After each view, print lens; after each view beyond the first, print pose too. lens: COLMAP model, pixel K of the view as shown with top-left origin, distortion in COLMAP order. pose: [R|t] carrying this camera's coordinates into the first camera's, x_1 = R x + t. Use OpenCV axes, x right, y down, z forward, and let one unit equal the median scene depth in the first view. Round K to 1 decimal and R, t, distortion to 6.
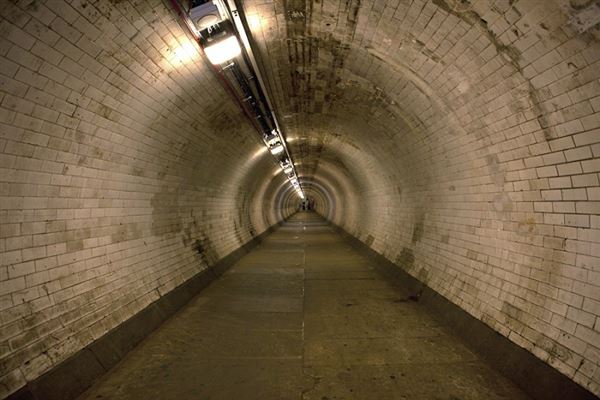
lens RADIAL K [[449.3, 0, 313.0], [0, 449.3, 199.2], [0, 0, 1]] dist [-0.075012, 0.032529]
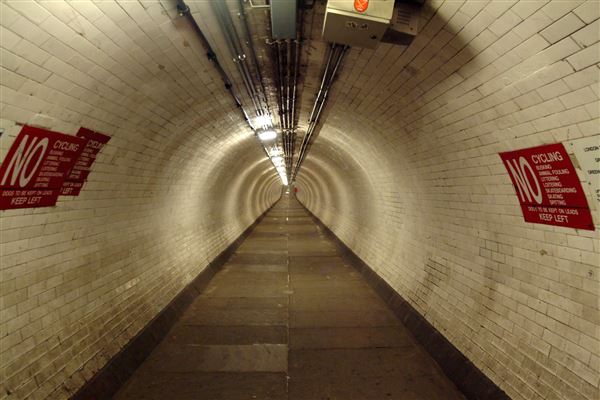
lens RADIAL K [[449.3, 0, 313.0], [0, 449.3, 199.2], [0, 0, 1]] dist [-0.075012, 0.032529]
pose [[0.999234, 0.002564, 0.039042, 0.004184], [-0.003509, 0.999702, 0.024140, -0.051505], [-0.038969, -0.024259, 0.998946, -0.493503]]
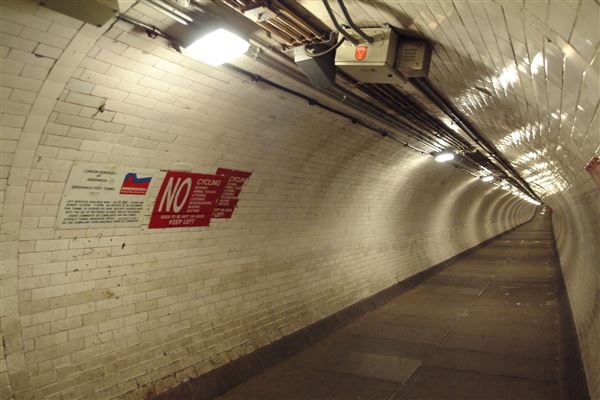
lens RADIAL K [[449.3, 0, 313.0], [0, 449.3, 199.2], [0, 0, 1]] dist [-0.075012, 0.032529]
pose [[0.885978, -0.024326, -0.463089, 0.134790], [0.013228, 0.999543, -0.027199, -0.051242], [0.463539, 0.017972, 0.885894, -0.515136]]
